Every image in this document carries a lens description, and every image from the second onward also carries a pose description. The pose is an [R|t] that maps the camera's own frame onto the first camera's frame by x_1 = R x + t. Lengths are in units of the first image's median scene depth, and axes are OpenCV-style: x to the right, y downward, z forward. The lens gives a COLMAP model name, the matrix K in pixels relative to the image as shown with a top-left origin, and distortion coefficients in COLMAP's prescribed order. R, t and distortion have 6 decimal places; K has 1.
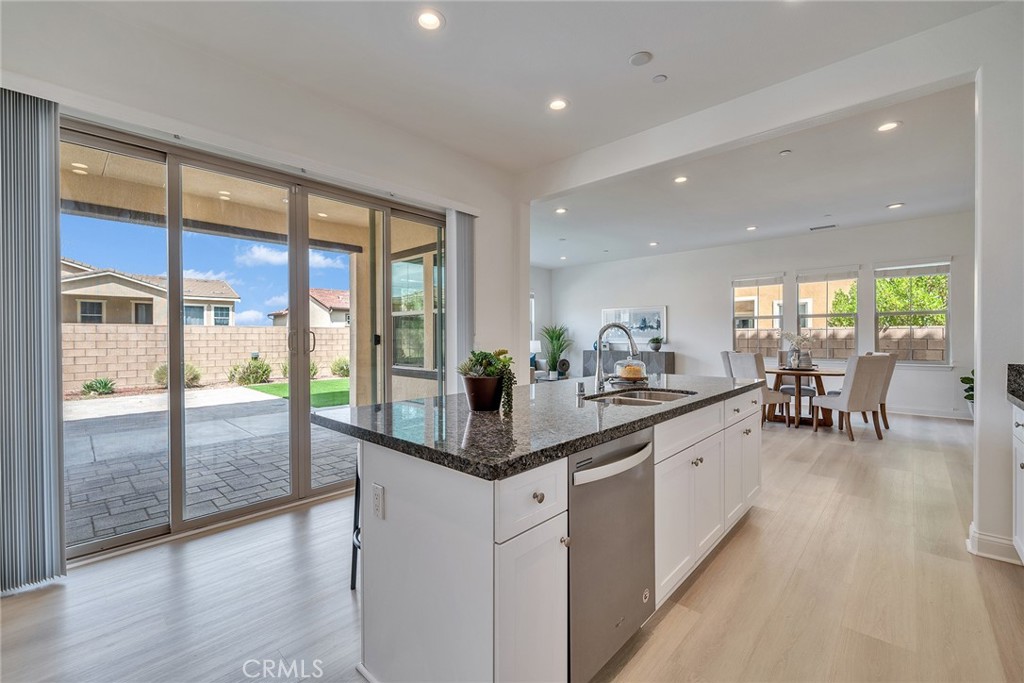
lens RADIAL K [[428.4, 0, 510.7], [0, 428.4, 339.0], [0, 0, 1]] dist [0.002164, 0.000158]
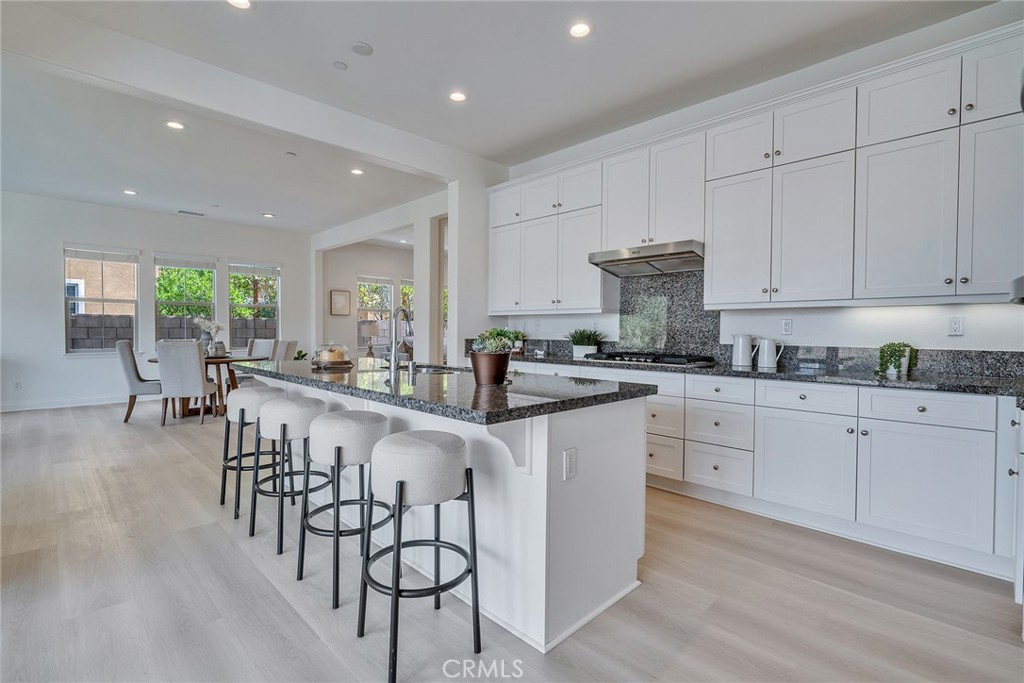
lens RADIAL K [[466.1, 0, 506.3], [0, 466.1, 331.8], [0, 0, 1]] dist [0.032253, 0.000267]
pose [[0.030897, -0.005574, 0.999507, -0.374825], [0.003843, 0.999978, 0.005458, 0.008428], [-0.999515, 0.003672, 0.030917, 0.280661]]
